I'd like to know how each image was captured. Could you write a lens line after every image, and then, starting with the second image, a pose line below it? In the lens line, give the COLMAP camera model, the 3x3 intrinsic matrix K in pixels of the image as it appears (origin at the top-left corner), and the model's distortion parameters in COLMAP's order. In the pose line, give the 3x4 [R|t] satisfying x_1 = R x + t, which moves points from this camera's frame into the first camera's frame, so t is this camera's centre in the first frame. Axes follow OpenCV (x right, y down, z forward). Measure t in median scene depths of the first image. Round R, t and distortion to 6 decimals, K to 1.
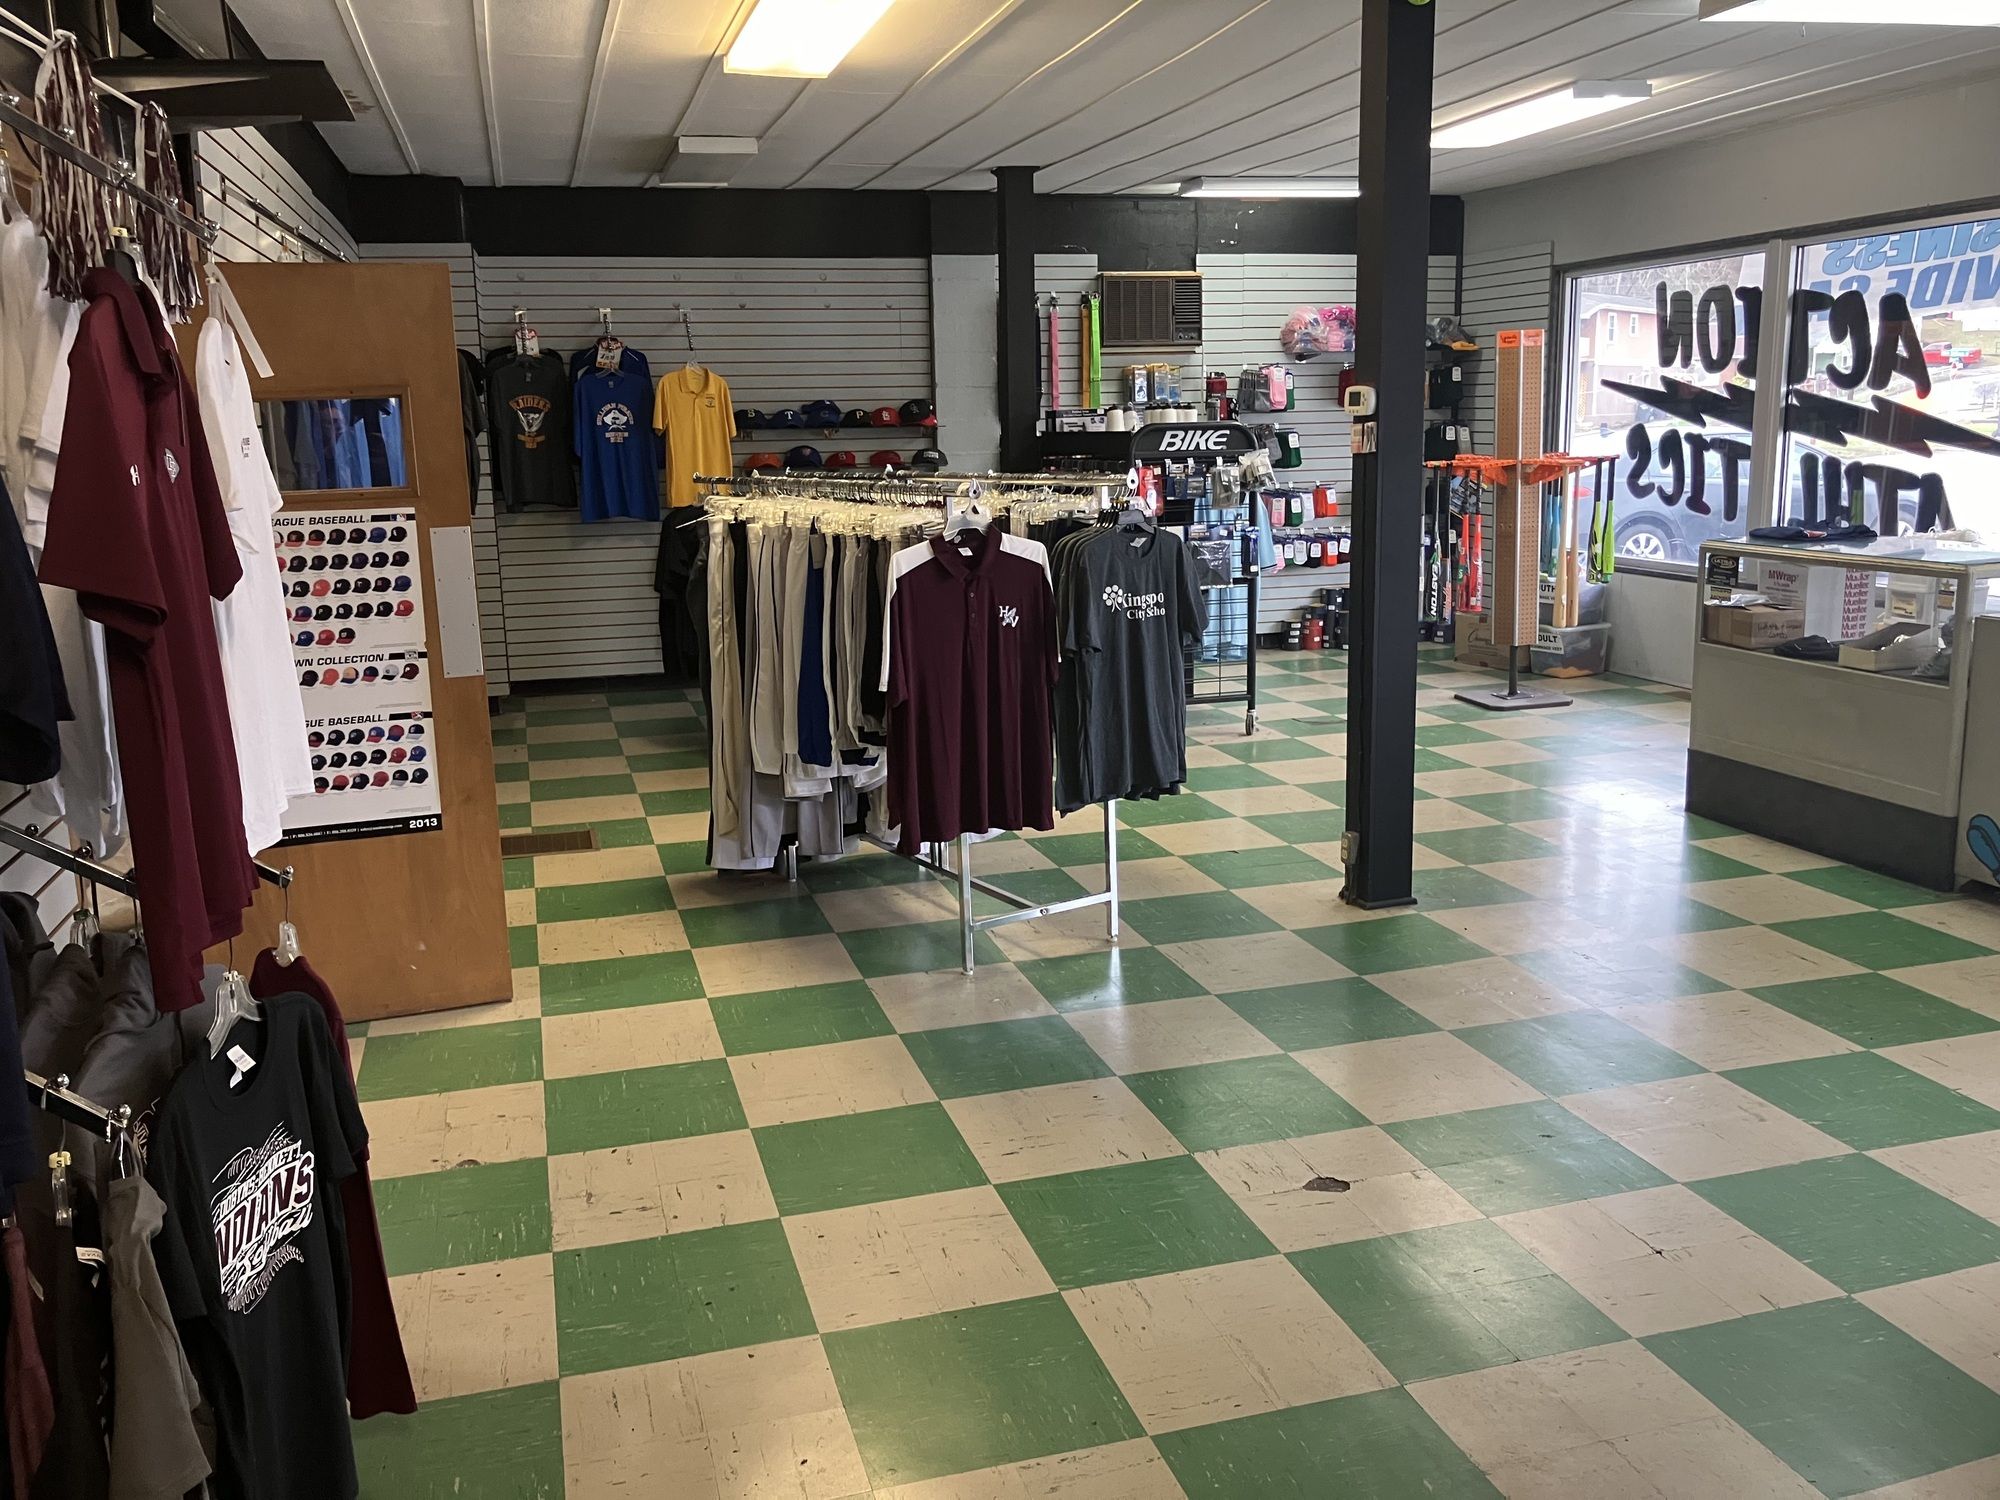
lens RADIAL K [[1674.7, 0, 1000.0], [0, 1674.7, 750.0], [0, 0, 1]] dist [0.166208, -0.597717]
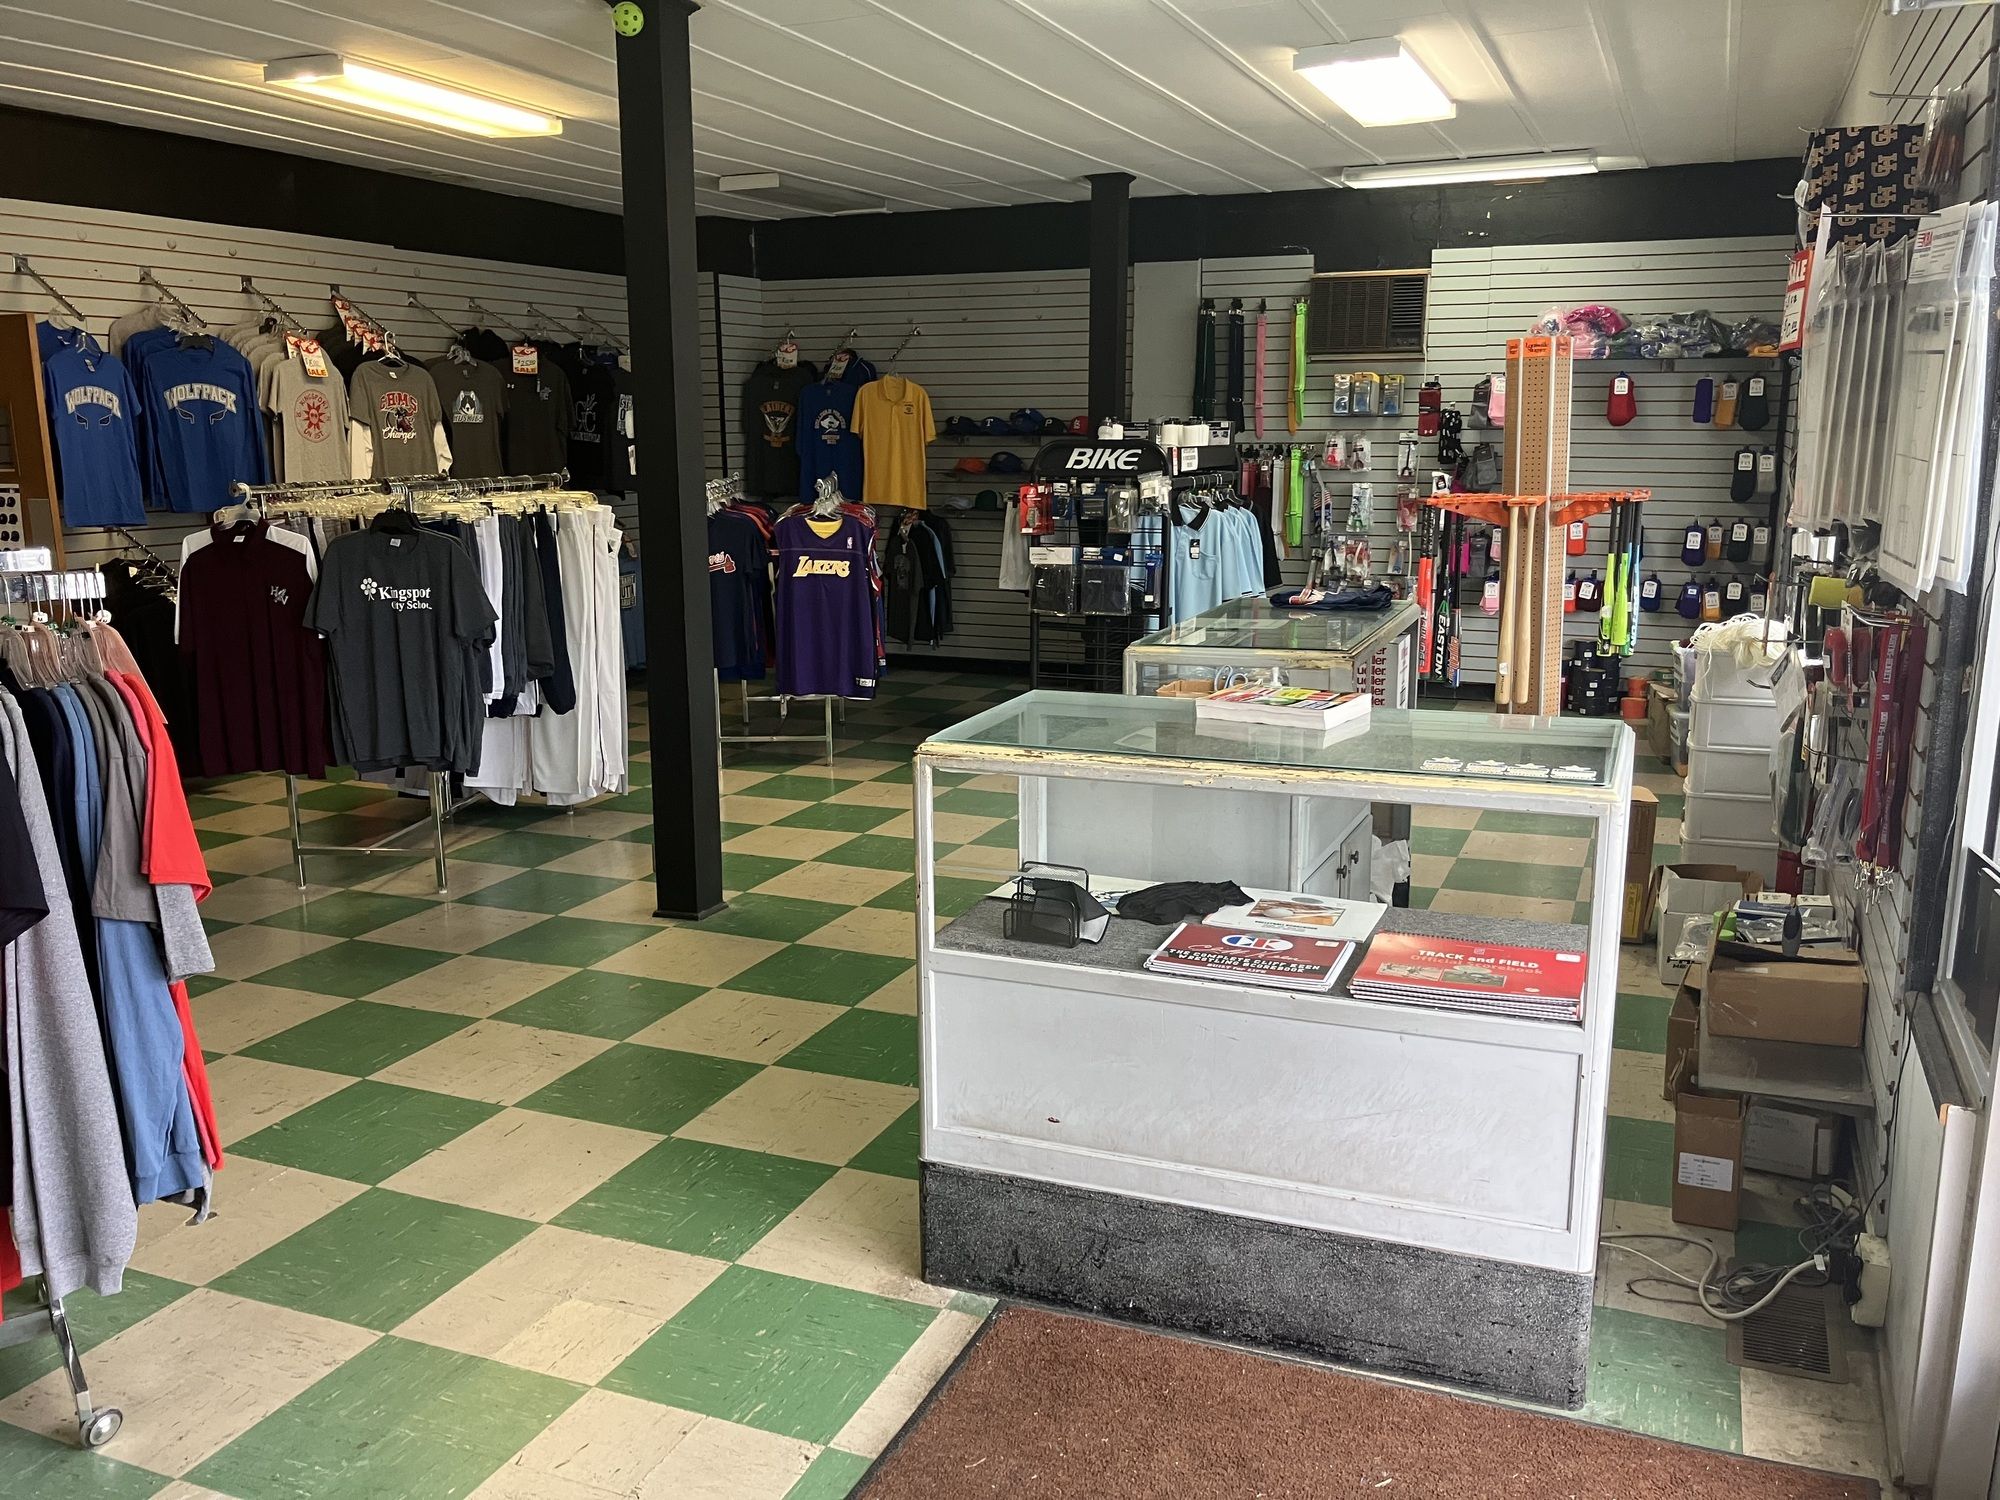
lens RADIAL K [[1665.1, 0, 996.9], [0, 1665.1, 823.3], [0, 0, 1]] dist [0.078427, -0.154772]
pose [[0.782360, 0.165851, -0.600339, 0.573152], [-0.137999, 0.986096, 0.092582, -0.050001], [0.607346, 0.010414, 0.794369, 0.178001]]
